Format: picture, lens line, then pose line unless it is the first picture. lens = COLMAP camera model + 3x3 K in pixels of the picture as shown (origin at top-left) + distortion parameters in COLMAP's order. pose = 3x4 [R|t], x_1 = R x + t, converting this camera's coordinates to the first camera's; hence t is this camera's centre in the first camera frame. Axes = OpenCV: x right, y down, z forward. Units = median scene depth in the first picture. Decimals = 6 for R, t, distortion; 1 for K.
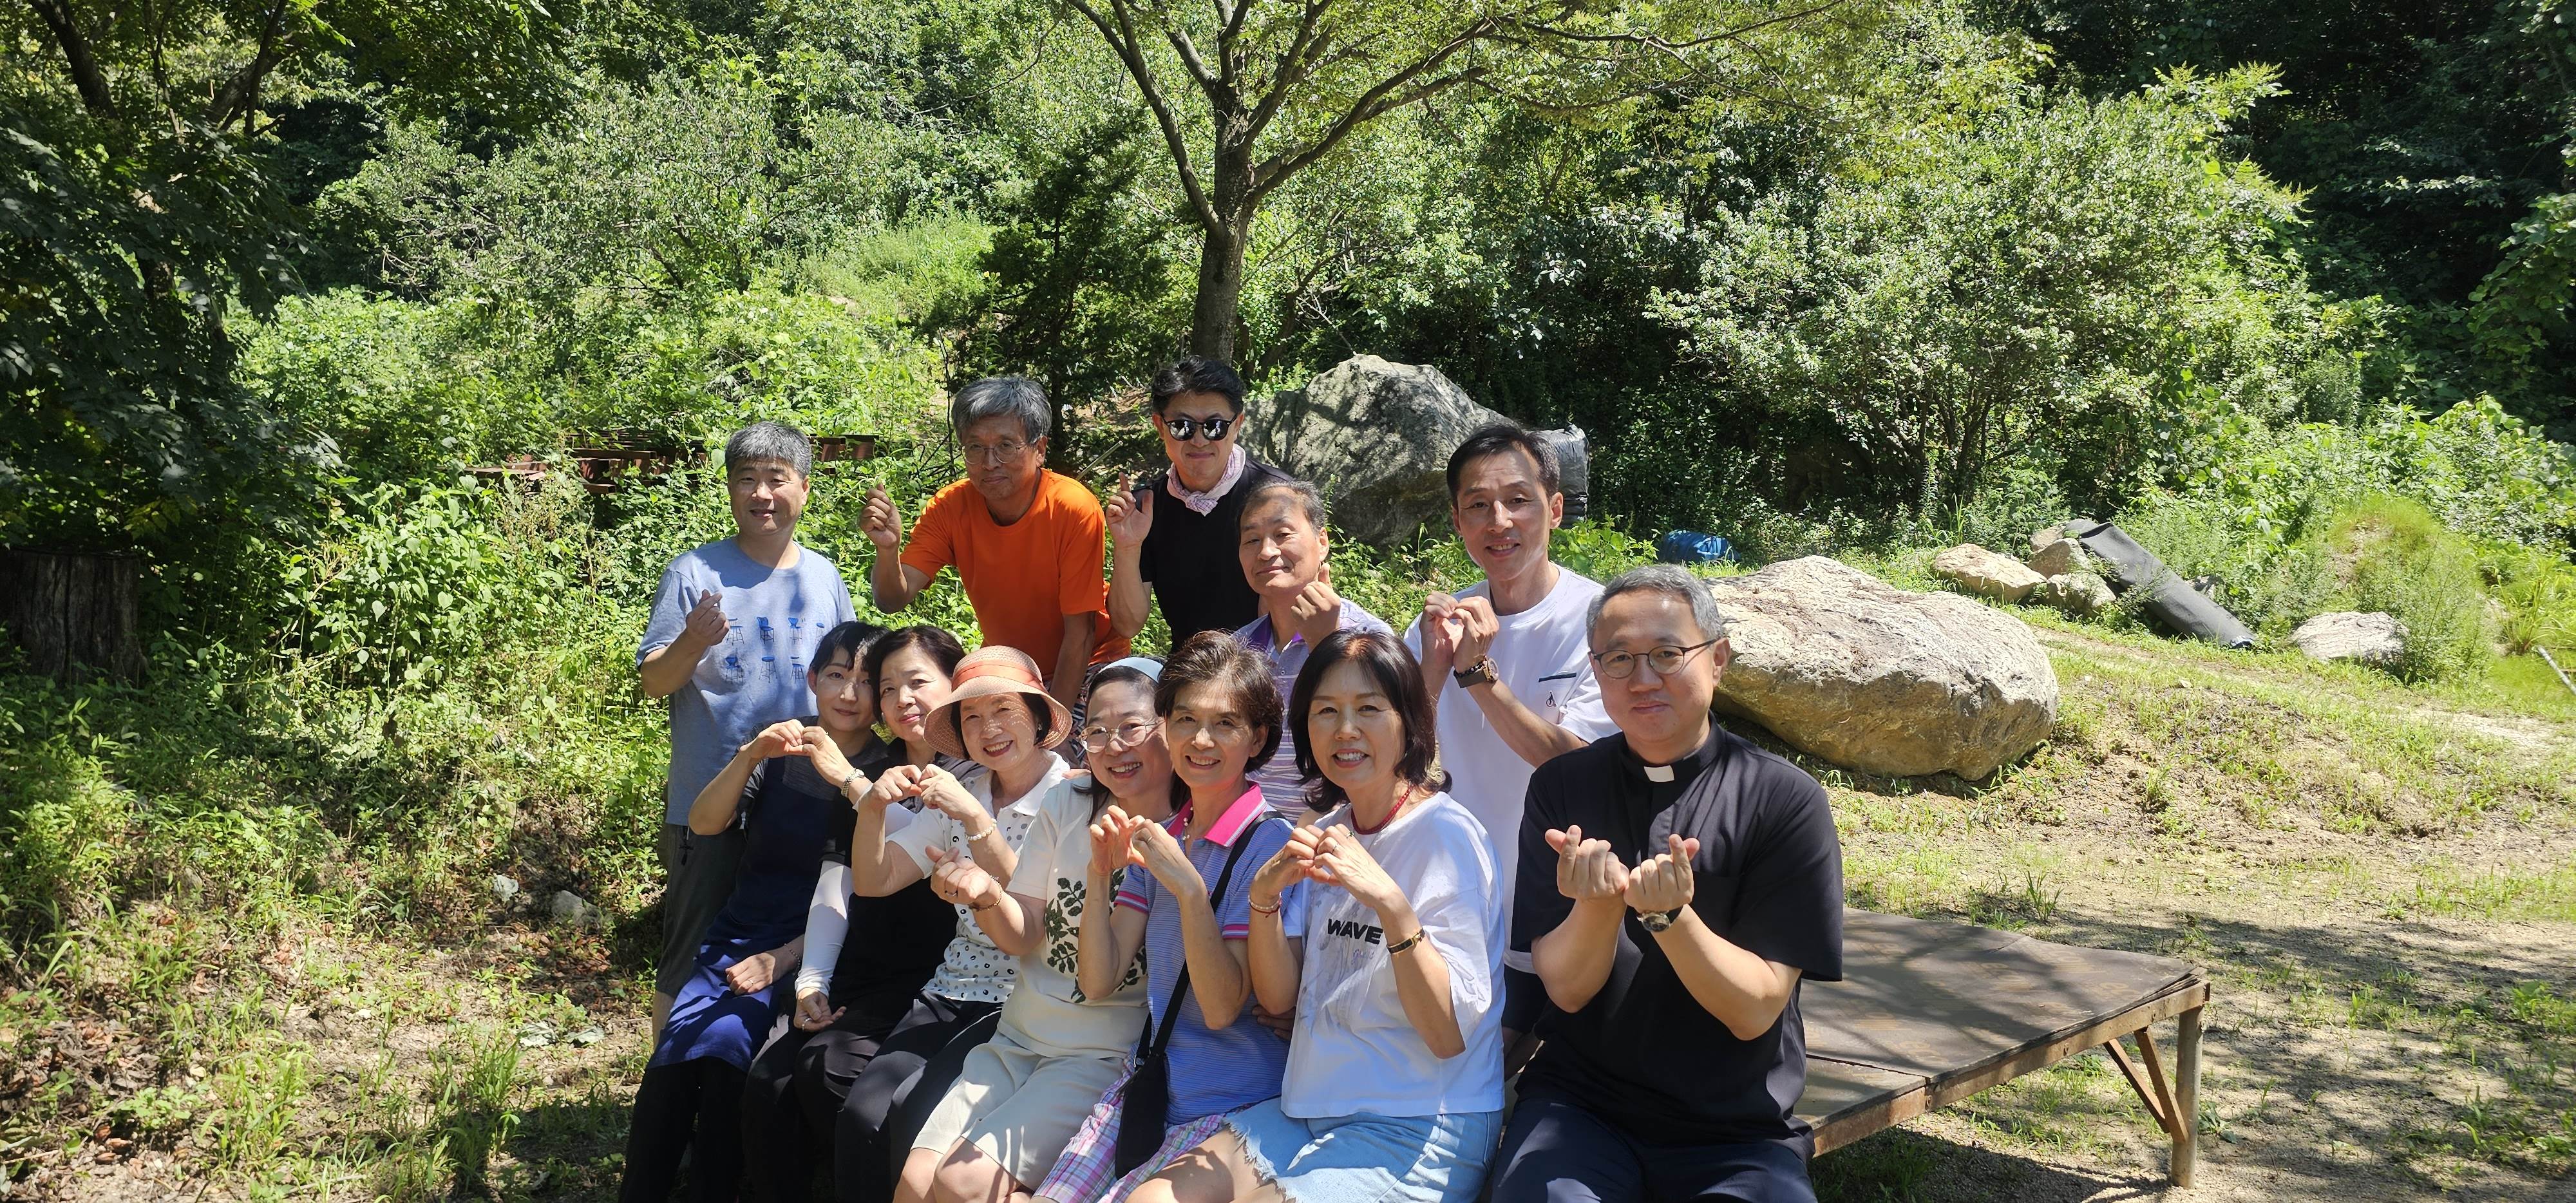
lens RADIAL K [[1726.1, 0, 1287.7], [0, 1726.1, 614.9], [0, 0, 1]] dist [0.093317, -0.131685]
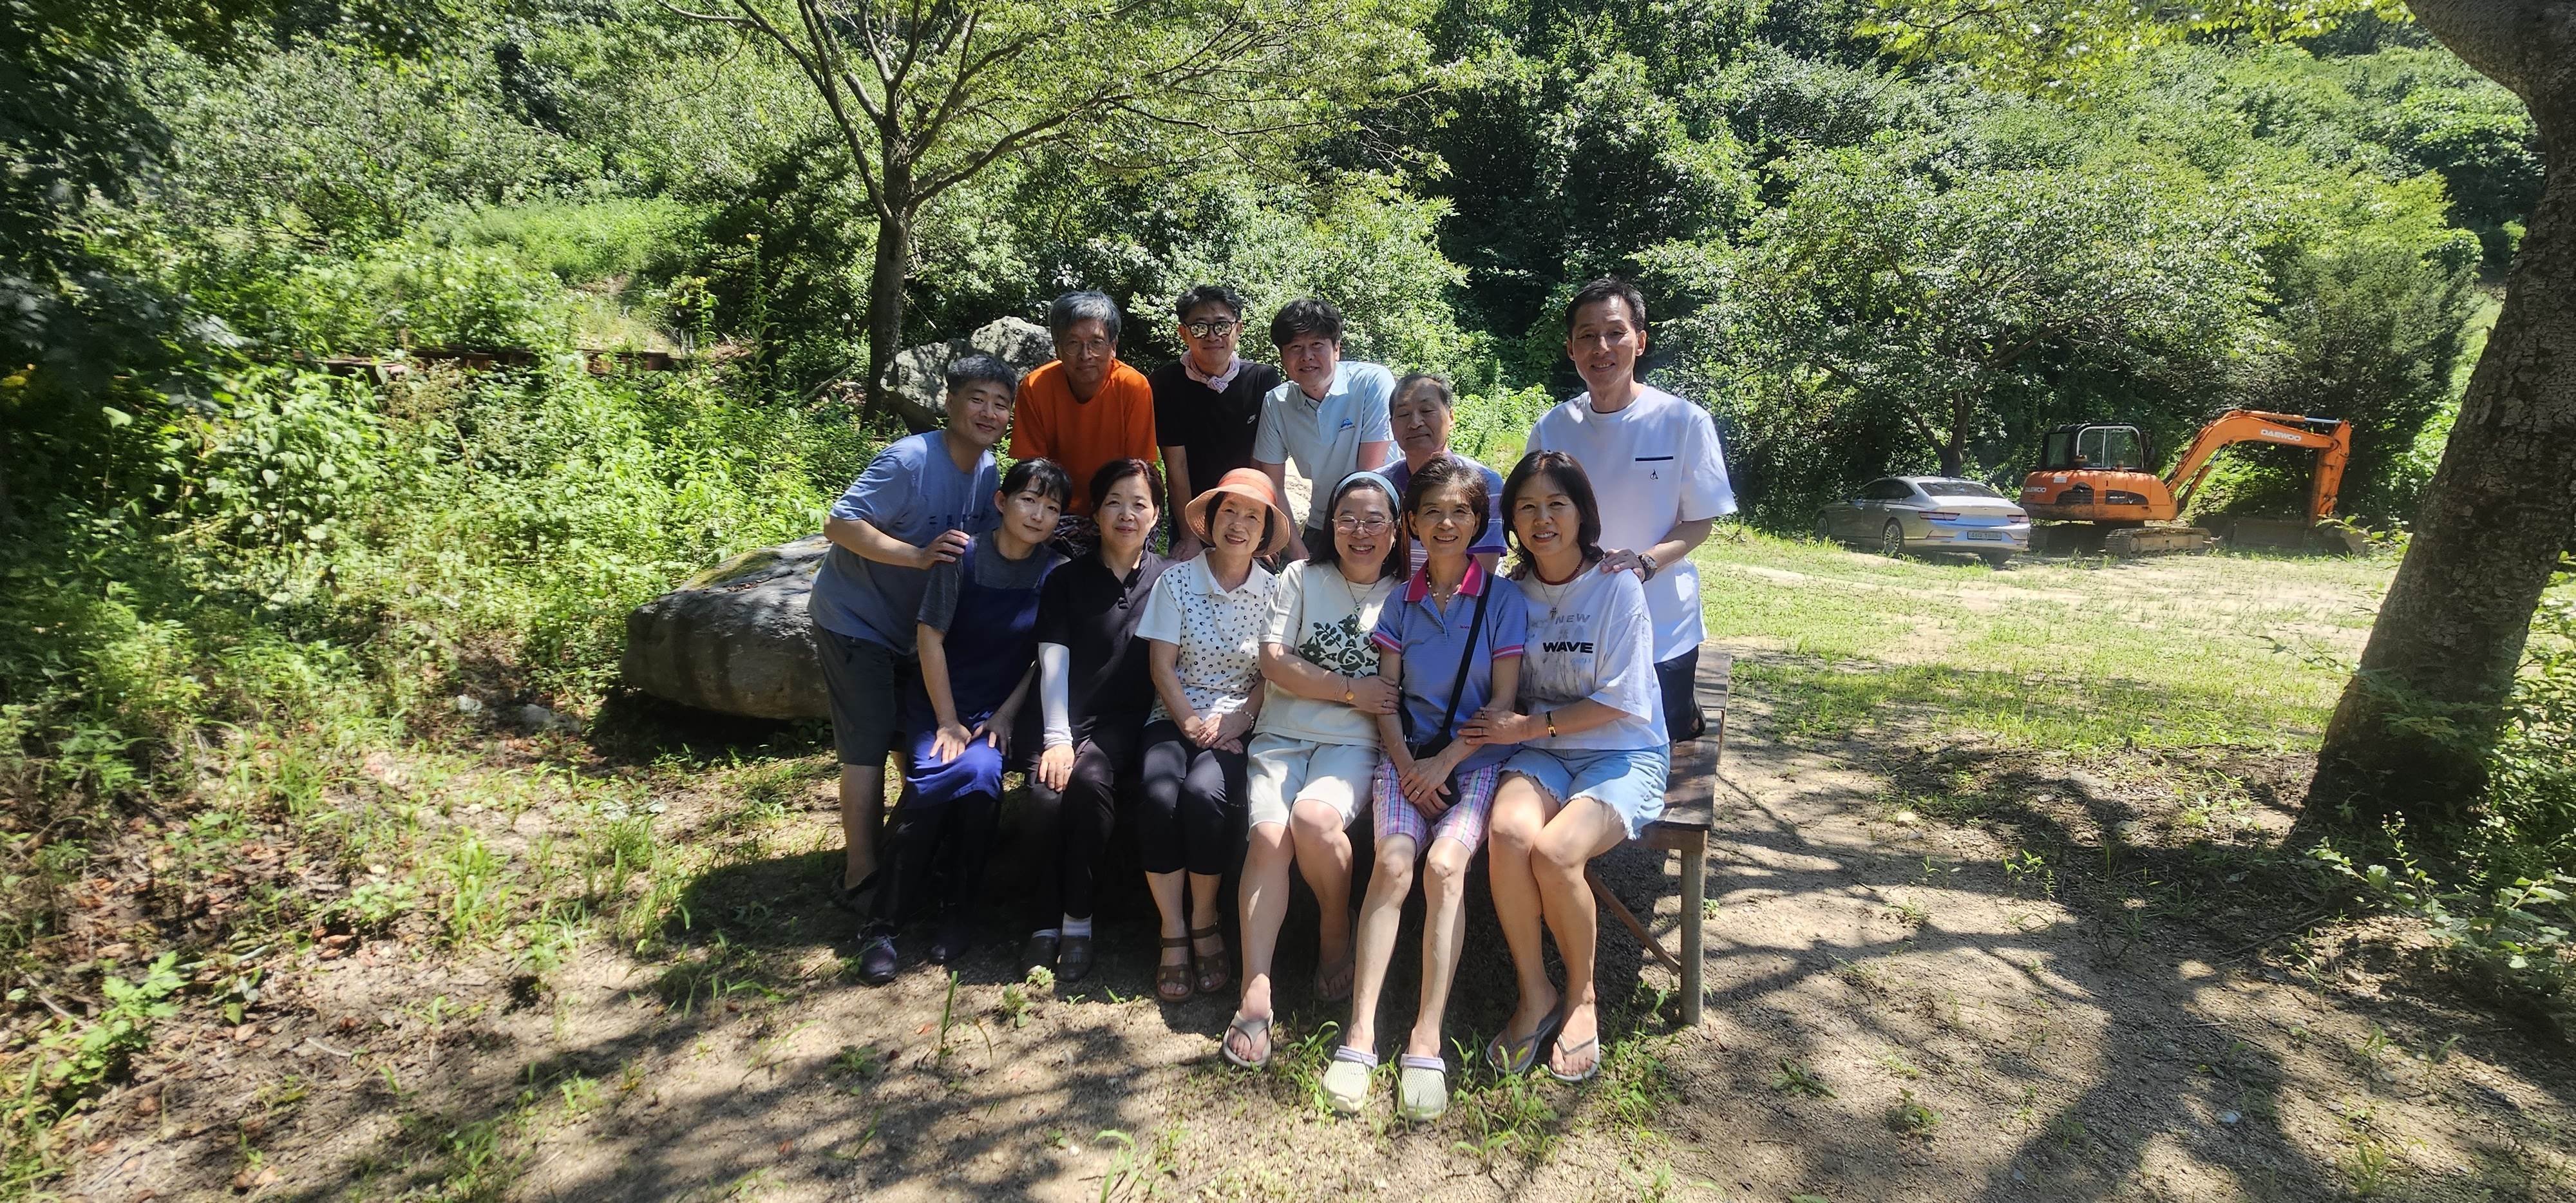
lens RADIAL K [[1069.5, 0, 1293.9], [0, 1069.5, 587.1], [0, 0, 1]] dist [-0.002220, -0.000382]
pose [[0.898373, -0.041438, 0.437274, -0.138681], [0.010014, 0.997213, 0.073926, 0.014012], [-0.439119, -0.062034, 0.896285, 0.054168]]
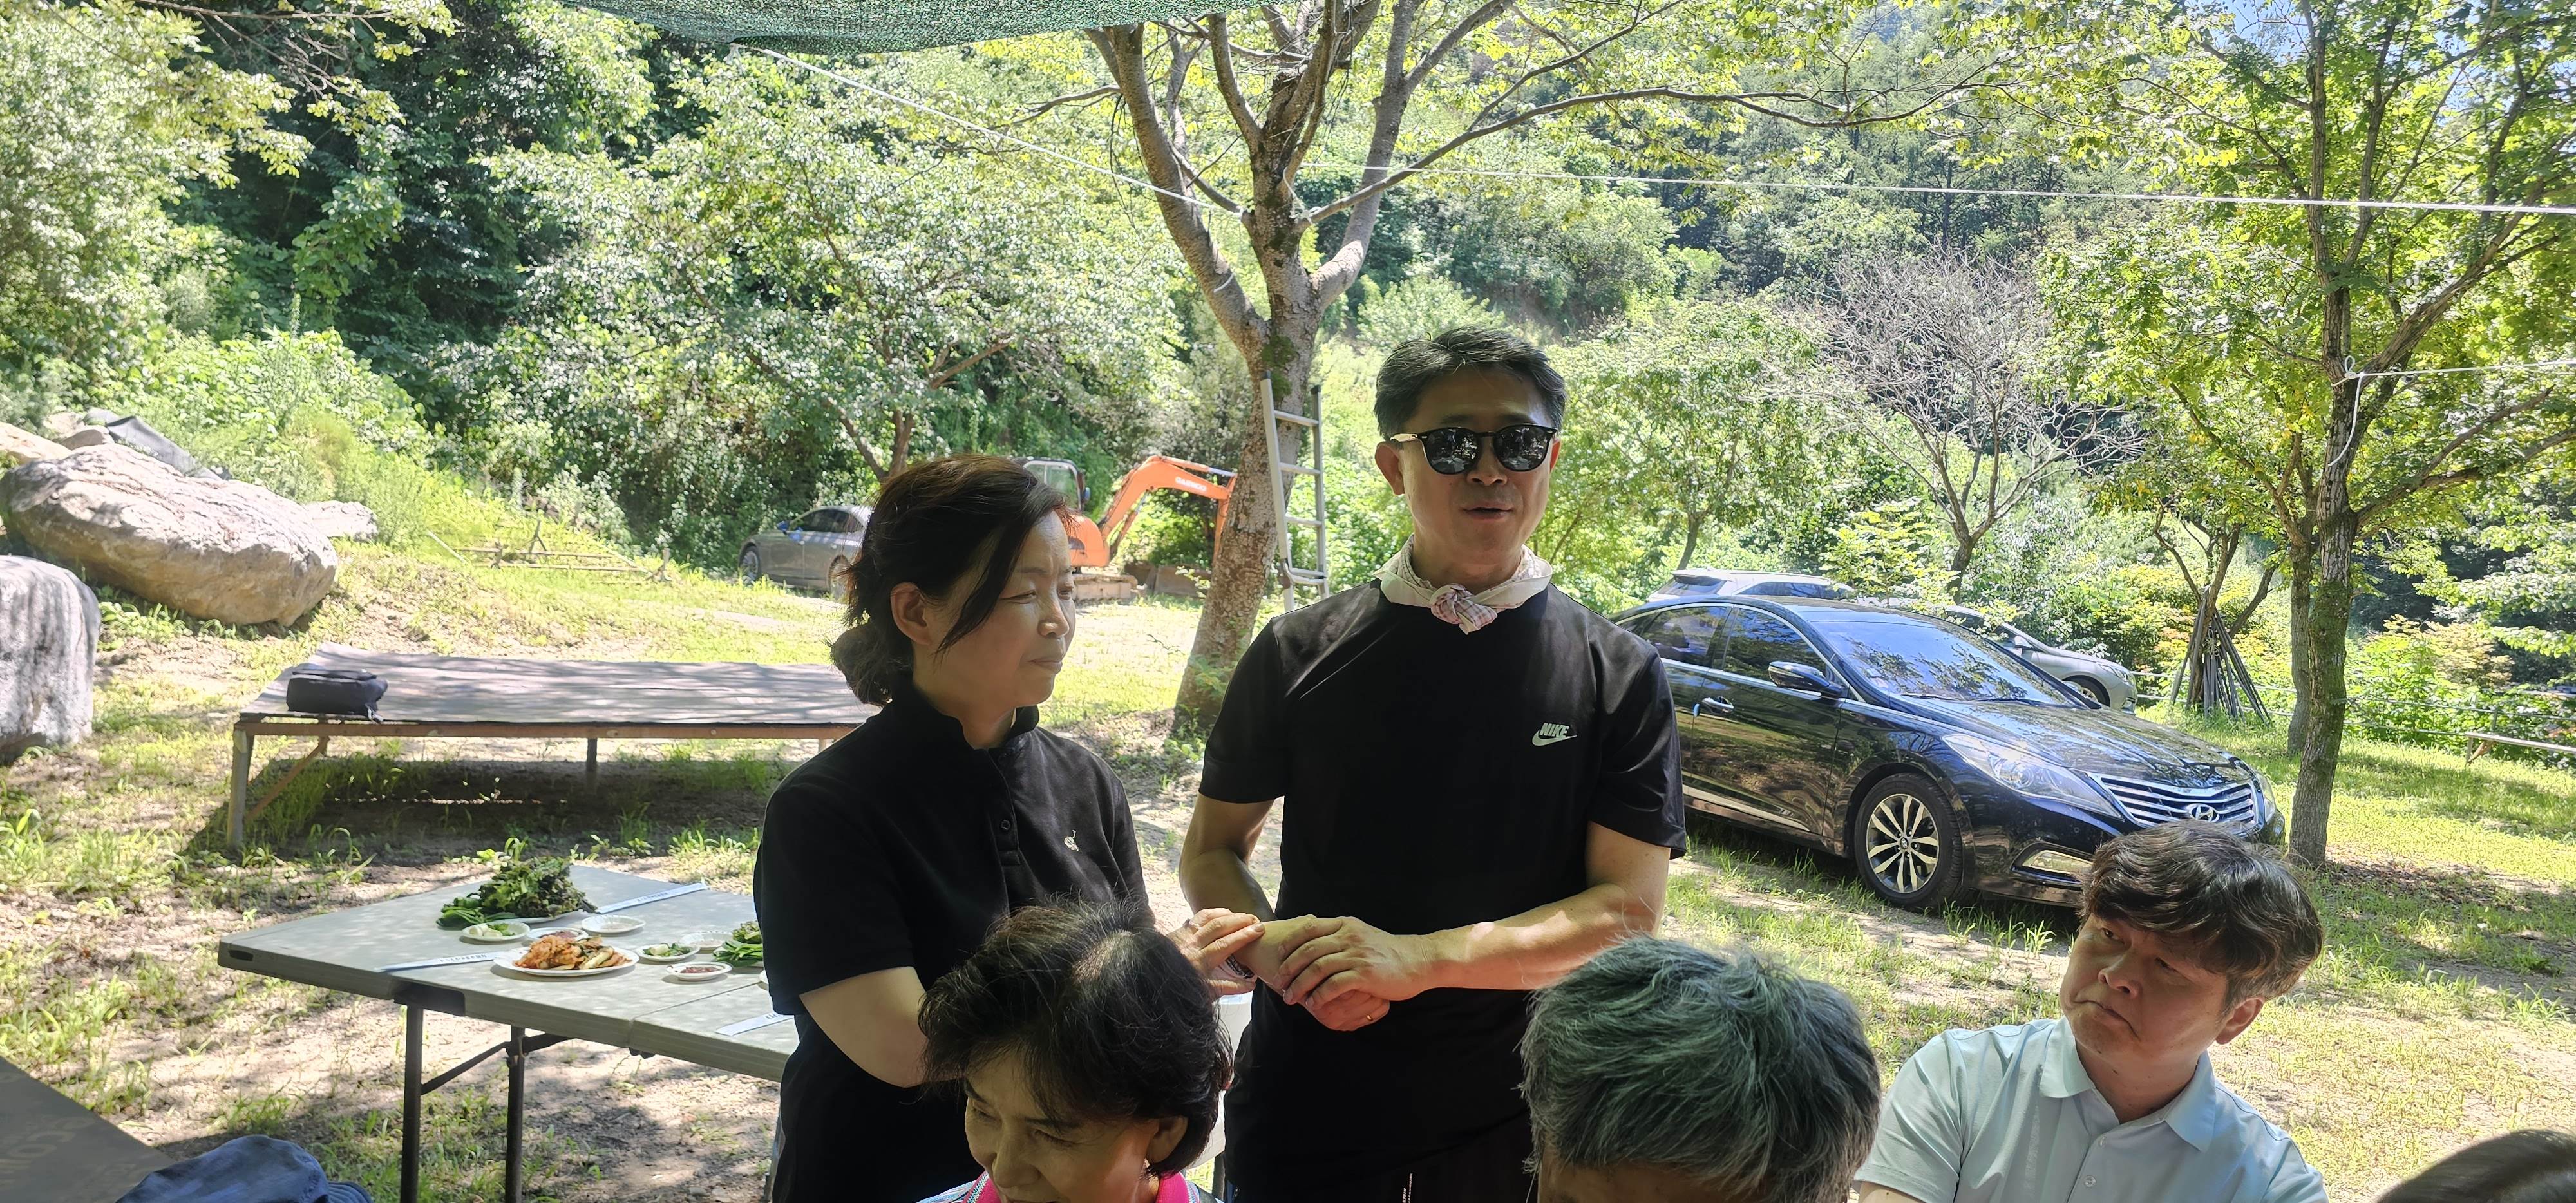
lens RADIAL K [[1790.5, 0, 1288.0], [0, 1790.5, 601.5], [0, 0, 1]] dist [0.243139, -0.002715]
pose [[0.321503, -0.018824, 0.946722, -0.621980], [-0.036621, 0.998807, 0.032296, 0.000341], [-0.946200, -0.045053, 0.320430, -0.165076]]
